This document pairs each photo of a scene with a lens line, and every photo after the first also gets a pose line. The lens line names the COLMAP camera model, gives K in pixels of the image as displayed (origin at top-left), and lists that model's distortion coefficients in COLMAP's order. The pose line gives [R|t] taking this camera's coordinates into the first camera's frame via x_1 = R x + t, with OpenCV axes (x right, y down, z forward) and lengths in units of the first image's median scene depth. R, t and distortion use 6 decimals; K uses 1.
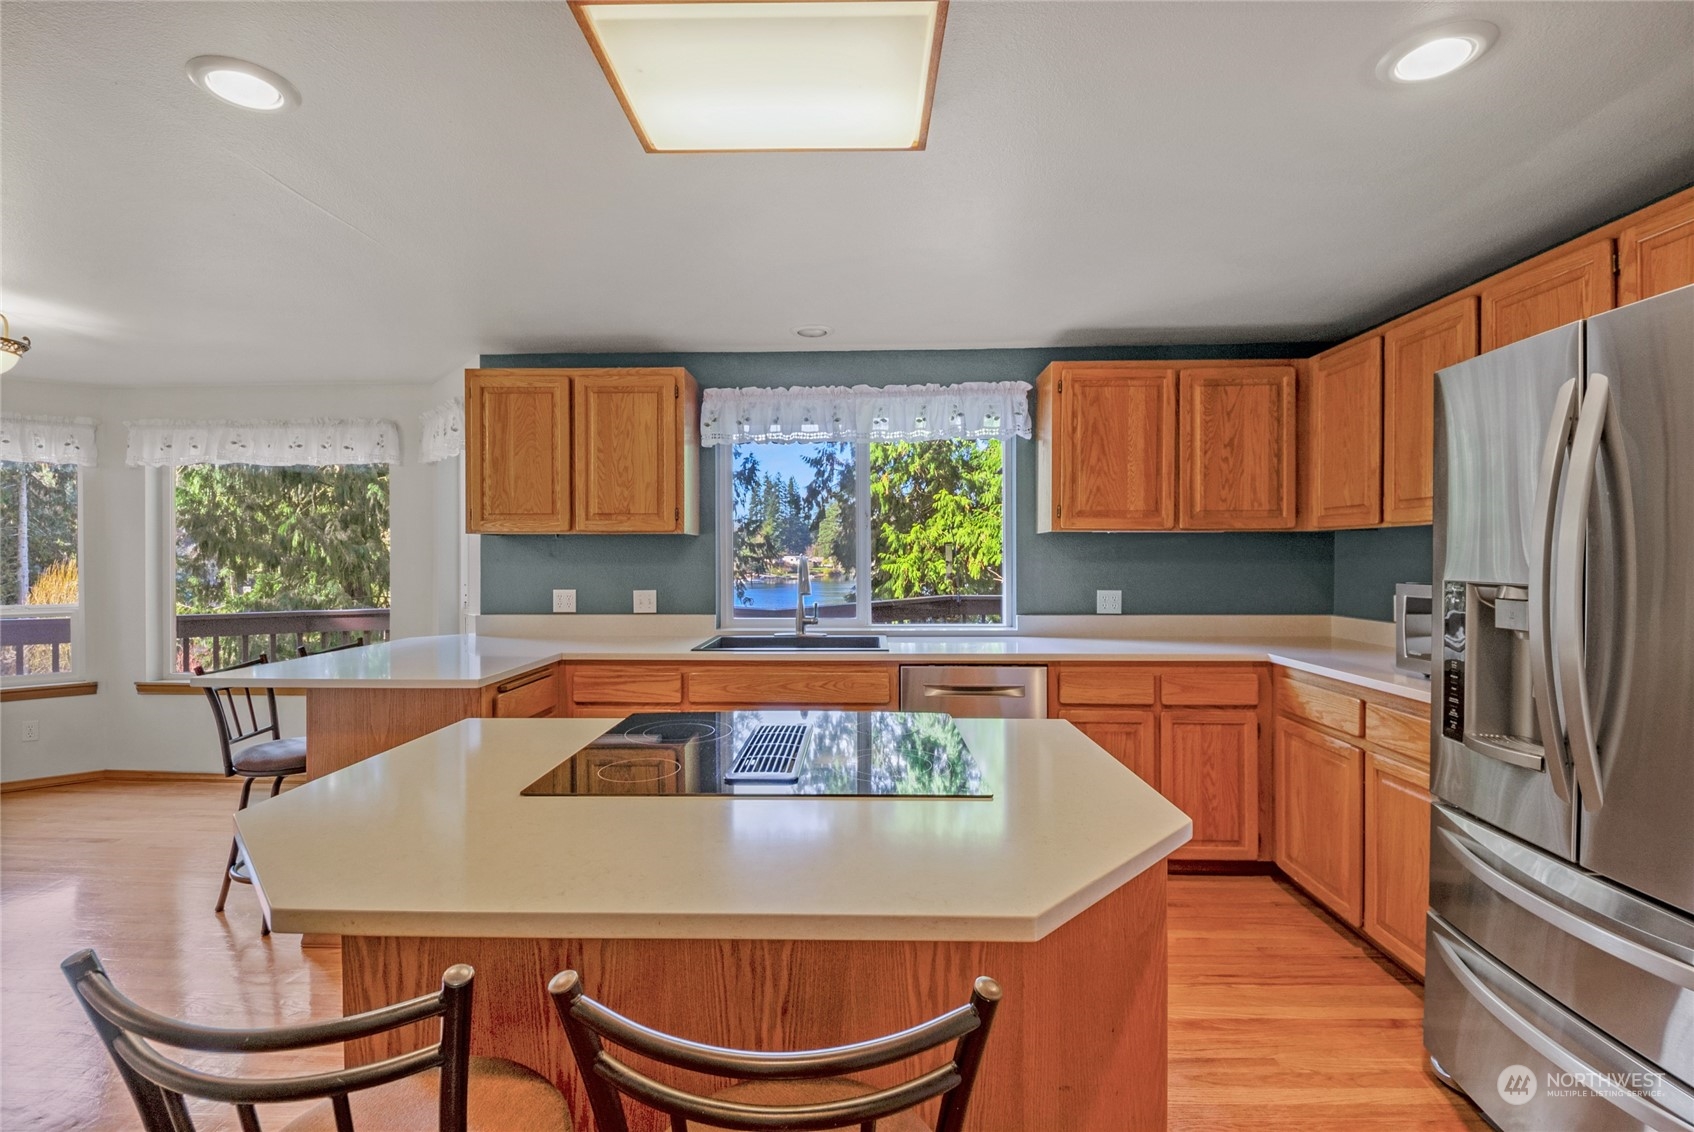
lens RADIAL K [[731.1, 0, 841.7], [0, 731.1, 562.8], [0, 0, 1]] dist [0.000490, 0.000003]
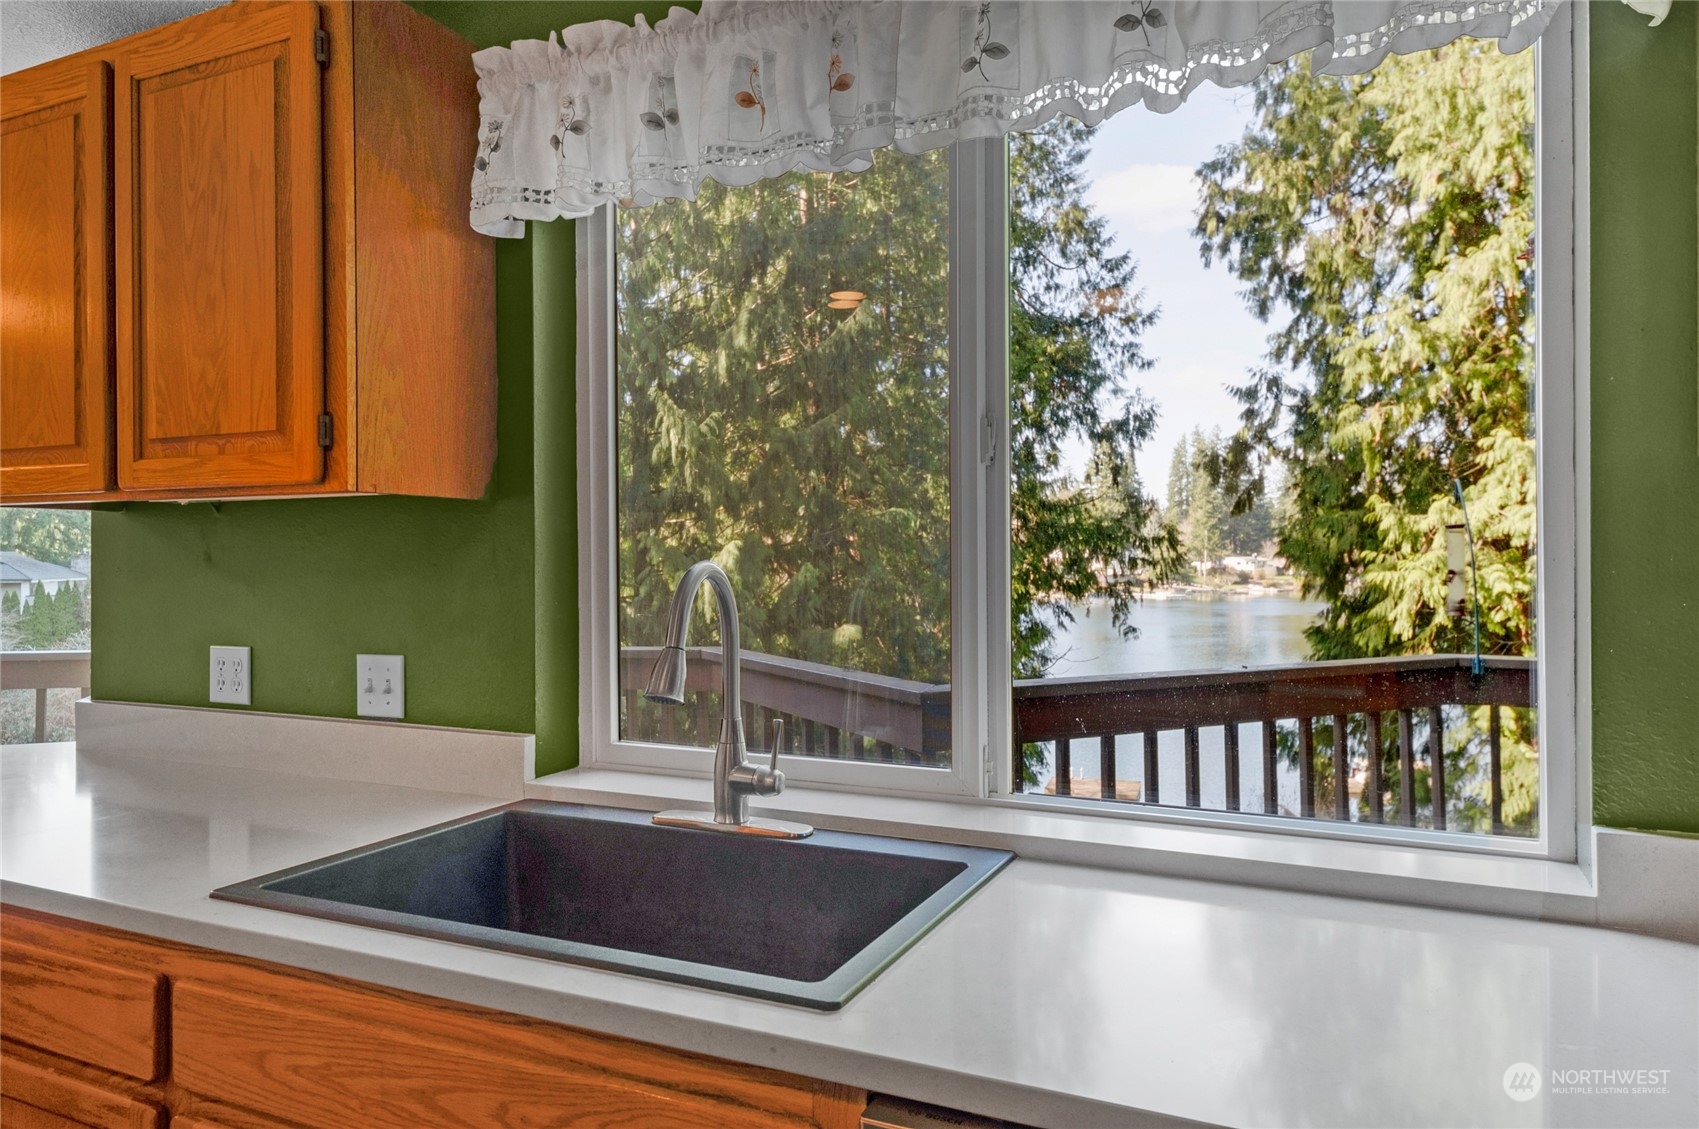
lens RADIAL K [[1102.2, 0, 857.5], [0, 1102.2, 563.0], [0, 0, 1]] dist [0.018840, 0.000860]
pose [[0.920131, -0.001079, -0.391608, 0.027883], [-0.000610, 0.999991, -0.004187, -0.001005], [0.391609, 0.004092, 0.920122, 0.100197]]
